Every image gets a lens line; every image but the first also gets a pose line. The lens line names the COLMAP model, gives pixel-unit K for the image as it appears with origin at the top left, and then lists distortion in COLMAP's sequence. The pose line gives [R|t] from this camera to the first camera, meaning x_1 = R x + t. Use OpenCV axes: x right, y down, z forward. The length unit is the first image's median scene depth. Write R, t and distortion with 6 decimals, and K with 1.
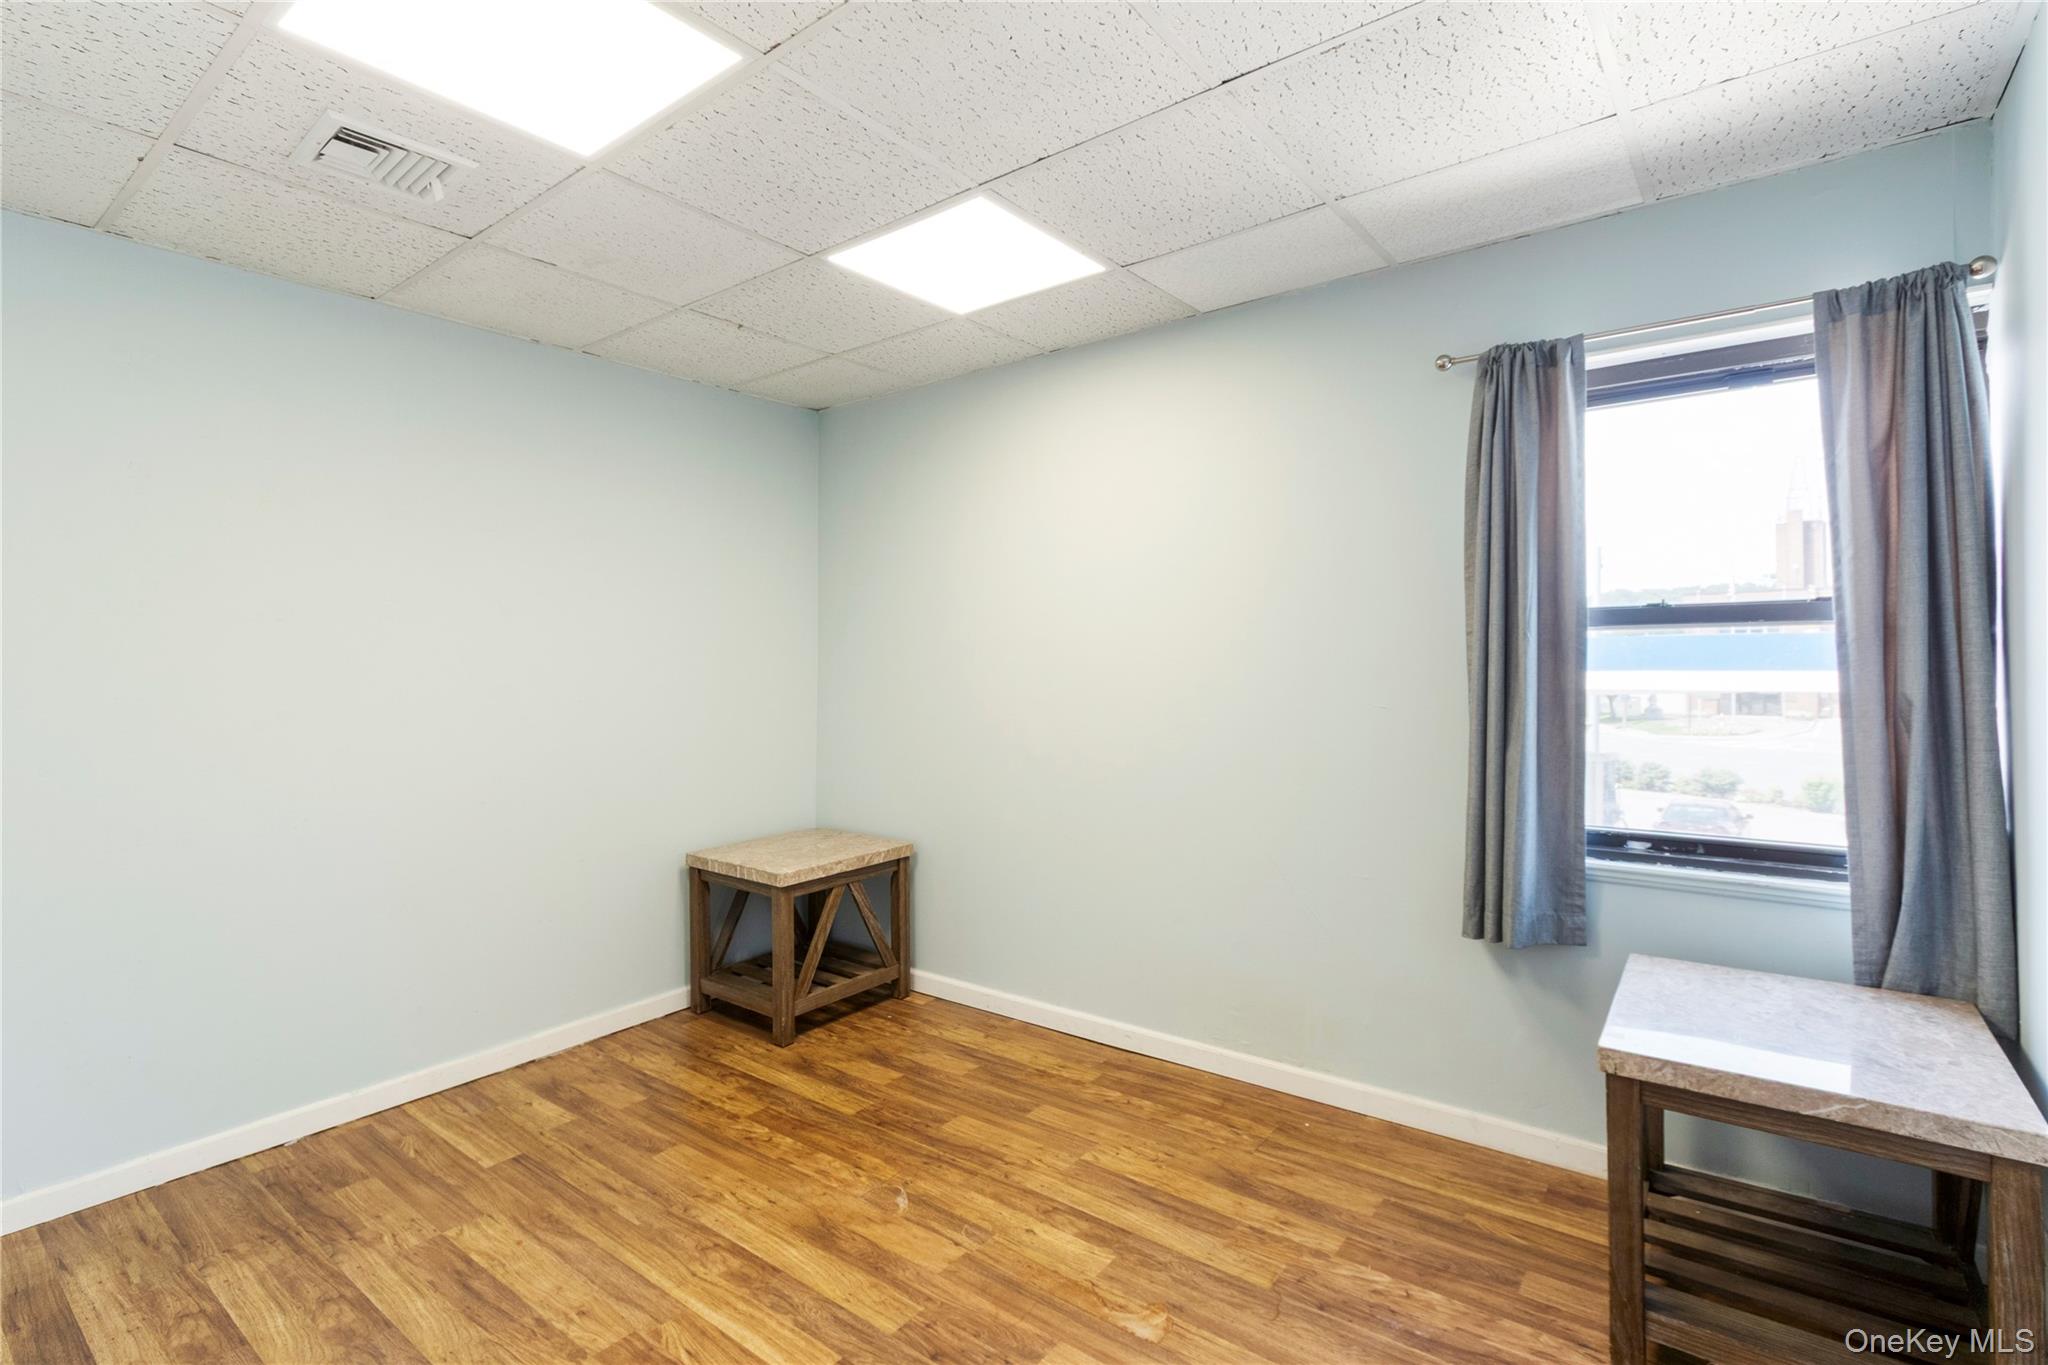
lens RADIAL K [[939.6, 0, 1026.1], [0, 939.6, 667.9], [0, 0, 1]] dist [0.006080, -0.002671]
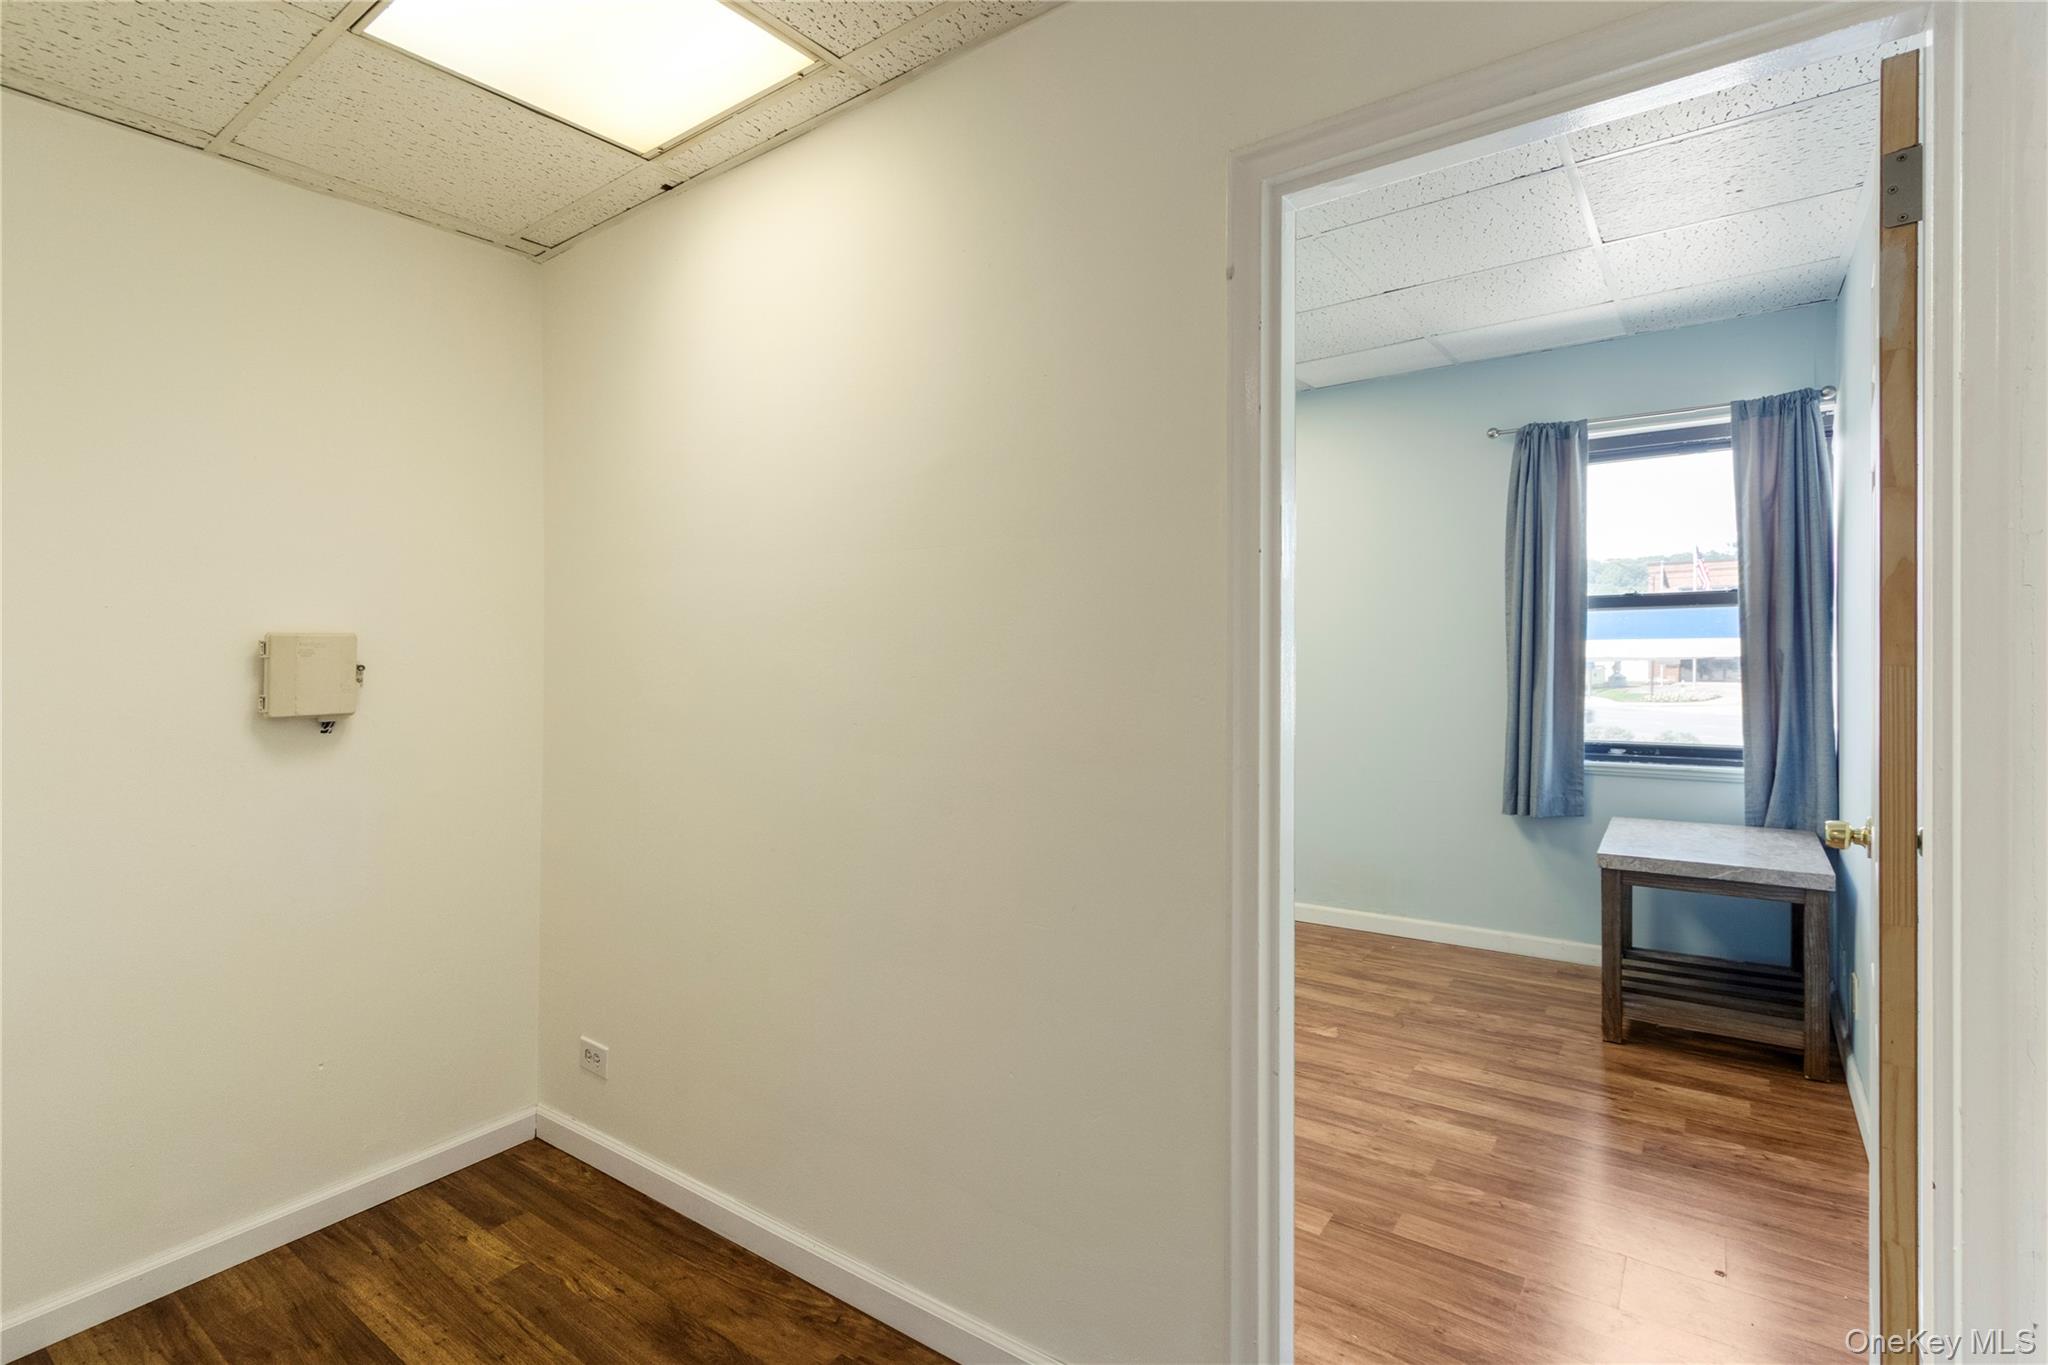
lens RADIAL K [[939.6, 0, 1019.8], [0, 939.6, 681.8], [0, 0, 1]] dist [0.006080, -0.002671]
pose [[0.999663, -0.013727, 0.022027, -0.403118], [0.012859, 0.999153, 0.039077, 0.003246], [-0.022544, -0.038780, 0.998993, -0.573451]]
